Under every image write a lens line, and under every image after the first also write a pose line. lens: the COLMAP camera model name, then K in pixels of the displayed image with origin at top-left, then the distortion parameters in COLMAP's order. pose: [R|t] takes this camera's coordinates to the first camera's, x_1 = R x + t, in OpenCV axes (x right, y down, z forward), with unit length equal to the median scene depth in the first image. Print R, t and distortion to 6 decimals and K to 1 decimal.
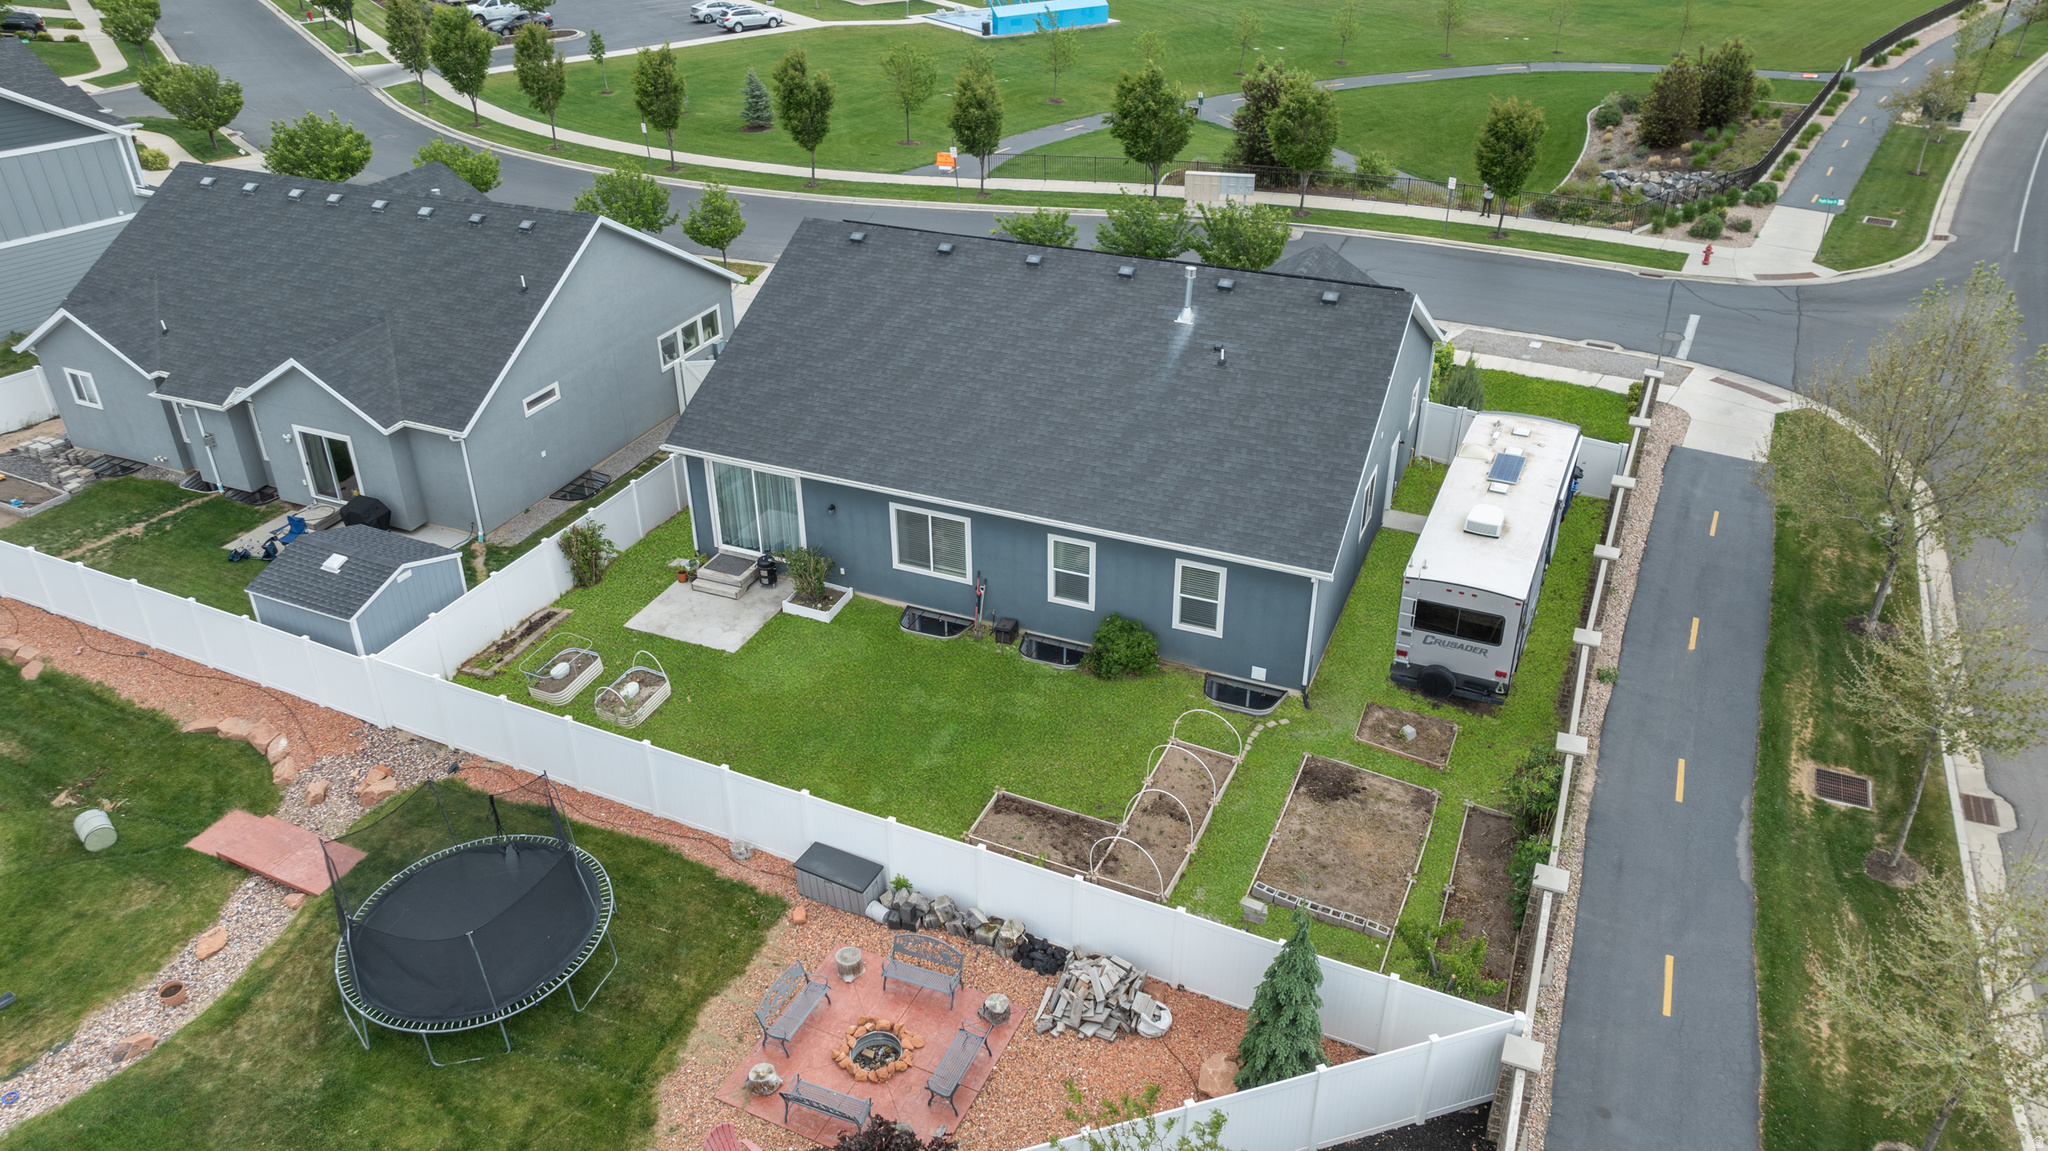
lens RADIAL K [[1438.0, 0, 1024.0], [0, 1438.0, 575.5], [0, 0, 1]] dist [-0.025452, 0.006917]
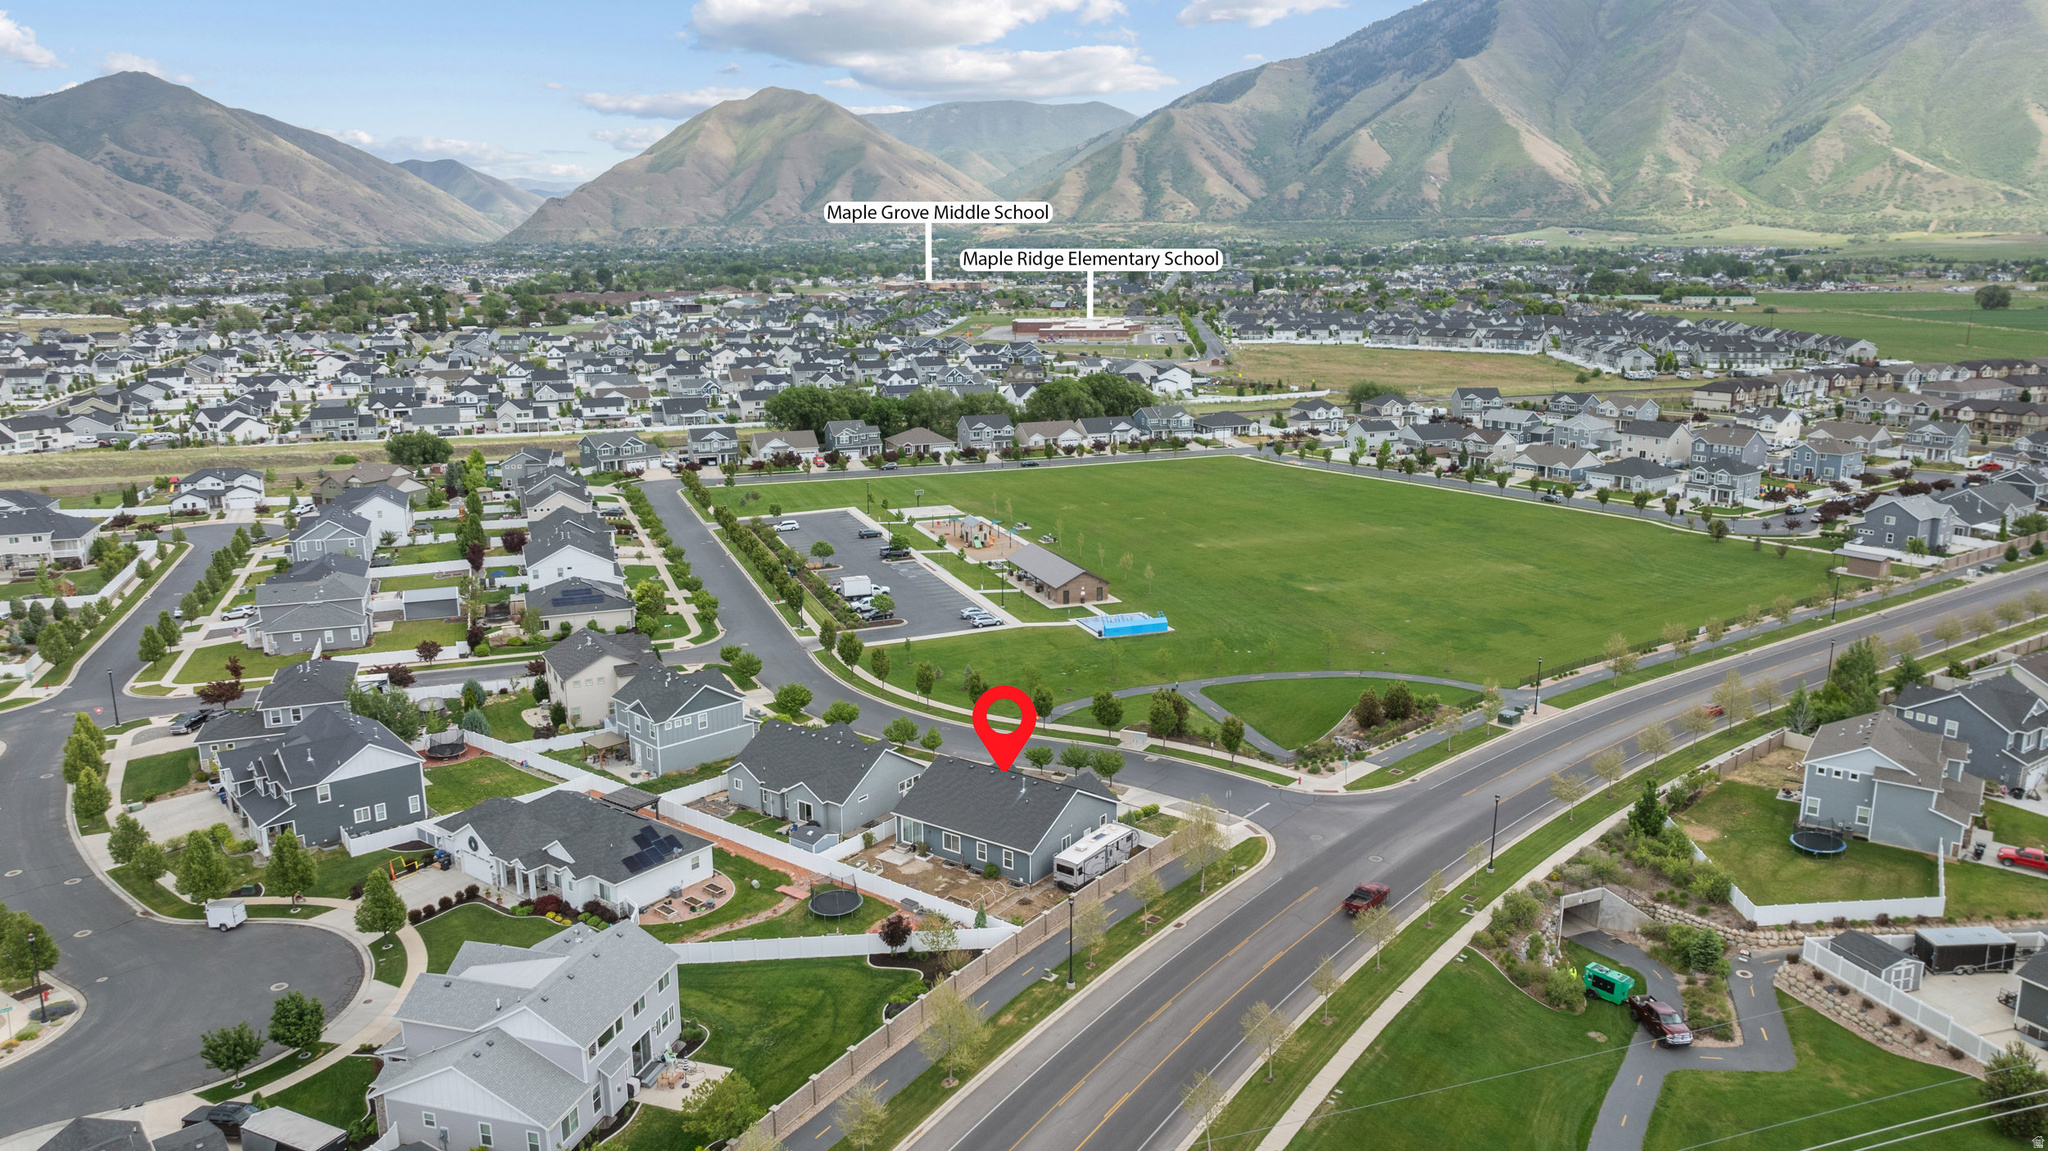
lens RADIAL K [[1438.0, 0, 1024.0], [0, 1438.0, 575.5], [0, 0, 1]] dist [-0.025452, 0.006917]
pose [[0.974354, 0.047412, -0.219967, 0.945039], [-0.110238, 0.952781, -0.282942, 0.366516], [0.196166, 0.299934, 0.933573, -2.816047]]
